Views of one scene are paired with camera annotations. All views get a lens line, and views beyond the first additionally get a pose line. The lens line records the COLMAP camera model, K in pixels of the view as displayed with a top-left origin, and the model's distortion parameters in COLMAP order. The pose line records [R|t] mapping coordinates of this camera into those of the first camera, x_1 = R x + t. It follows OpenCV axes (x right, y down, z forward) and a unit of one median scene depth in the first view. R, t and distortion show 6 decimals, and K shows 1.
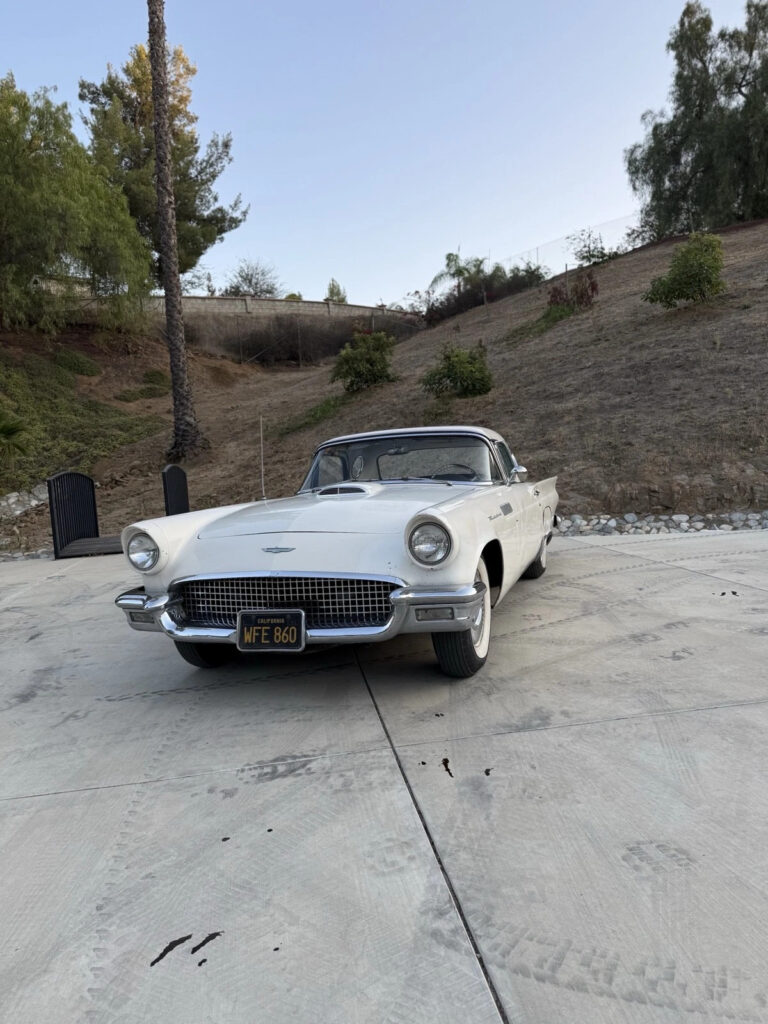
lens RADIAL K [[716.5, 0, 384.0], [0, 716.5, 512.0], [0, 0, 1]] dist [0.023762, -0.034430]
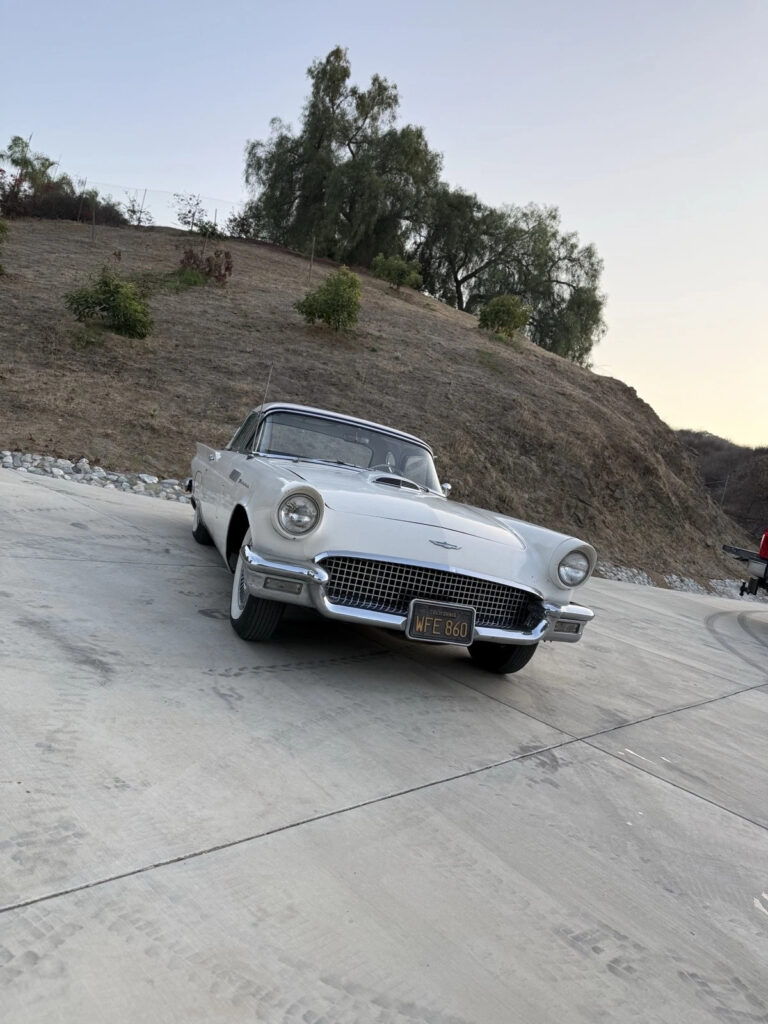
lens RADIAL K [[707.7, 0, 391.1], [0, 707.7, 513.6], [0, 0, 1]] dist [0.045675, -0.064245]
pose [[0.736276, 0.202236, 0.645754, -0.147334], [-0.235769, 0.971167, -0.035329, 0.010555], [-0.634279, -0.126237, 0.762728, 0.046039]]
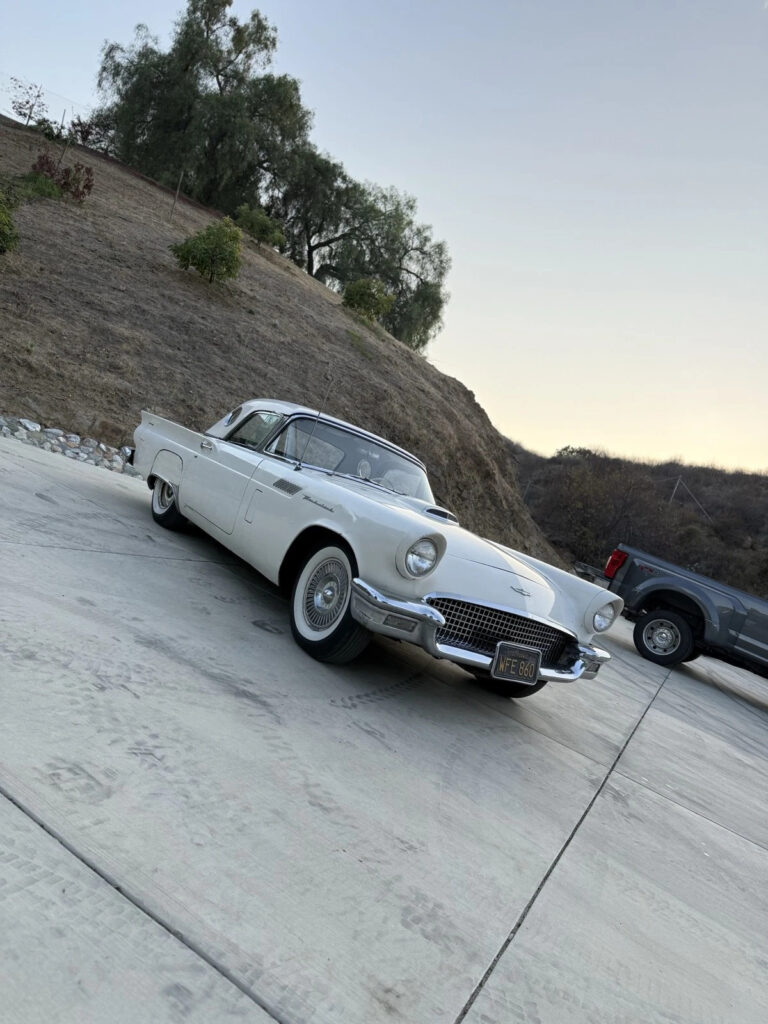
lens RADIAL K [[702.0, 0, 398.3], [0, 702.0, 514.0], [0, 0, 1]] dist [0.087411, -0.125794]
pose [[0.492131, 0.247008, 0.834742, -0.204437], [-0.345420, 0.935589, -0.073203, 0.014506], [-0.799057, -0.252311, 0.545754, 0.096292]]
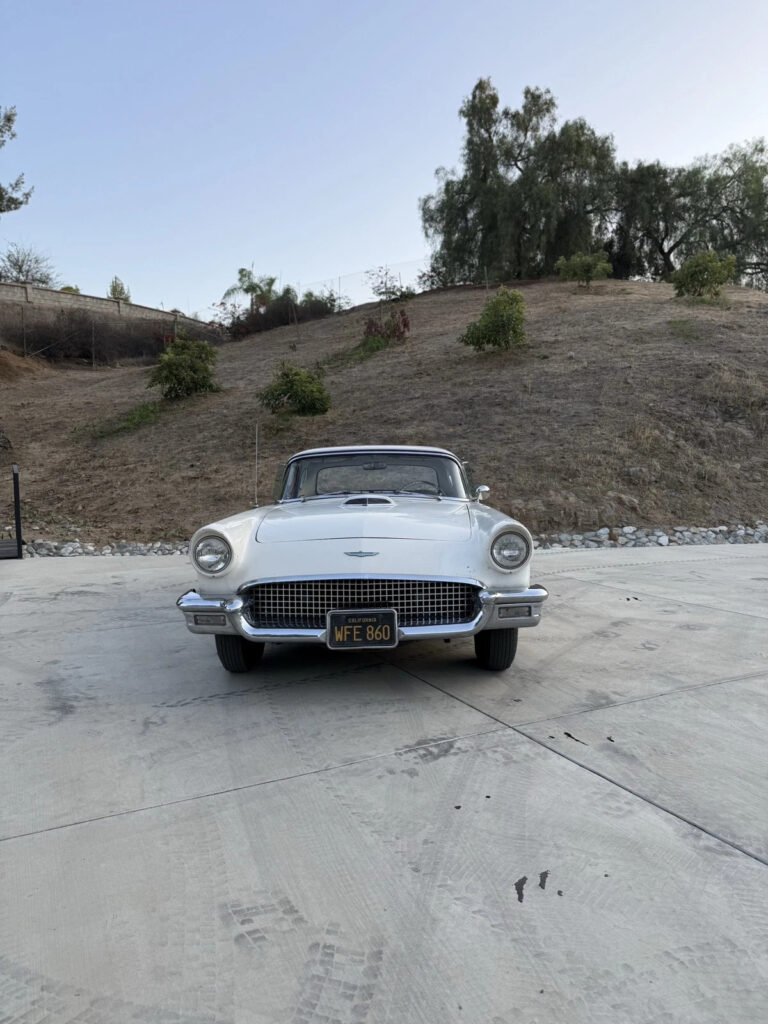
lens RADIAL K [[706.7, 0, 388.7], [0, 706.7, 513.4], [0, 0, 1]] dist [0.087197, -0.160988]
pose [[0.947836, 0.035786, 0.316744, -0.075179], [-0.029018, 0.999239, -0.026060, 0.003020], [-0.317435, 0.015509, 0.948153, -0.003414]]
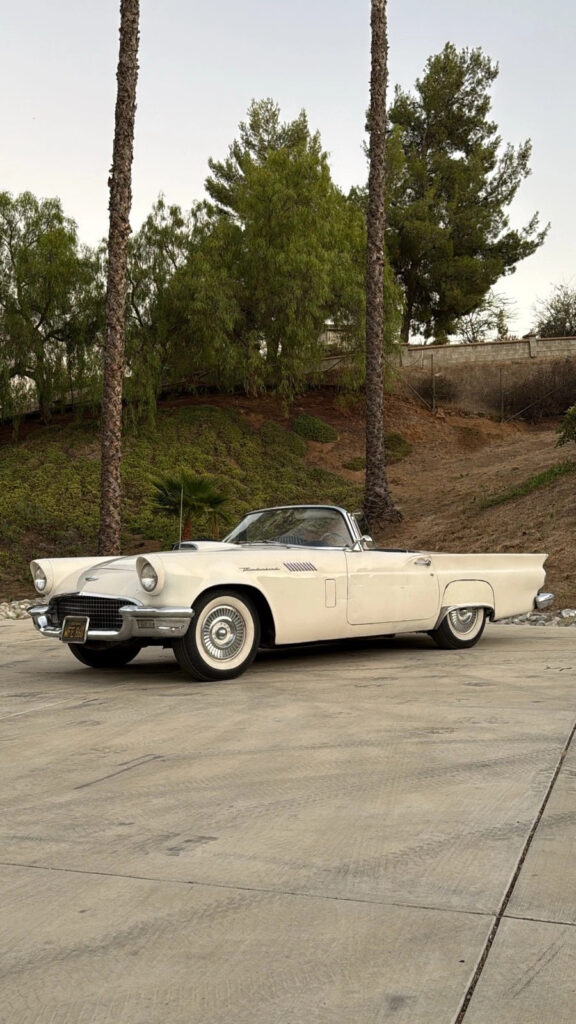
lens RADIAL K [[927.1, 0, 285.0], [0, 927.1, 545.8], [0, 0, 1]] dist [0.143645, -0.271461]
pose [[0.874238, 0.035265, -0.484214, 0.200594], [-0.067132, 0.996558, -0.048627, 0.008462], [0.480833, 0.075018, 0.873597, -0.094313]]
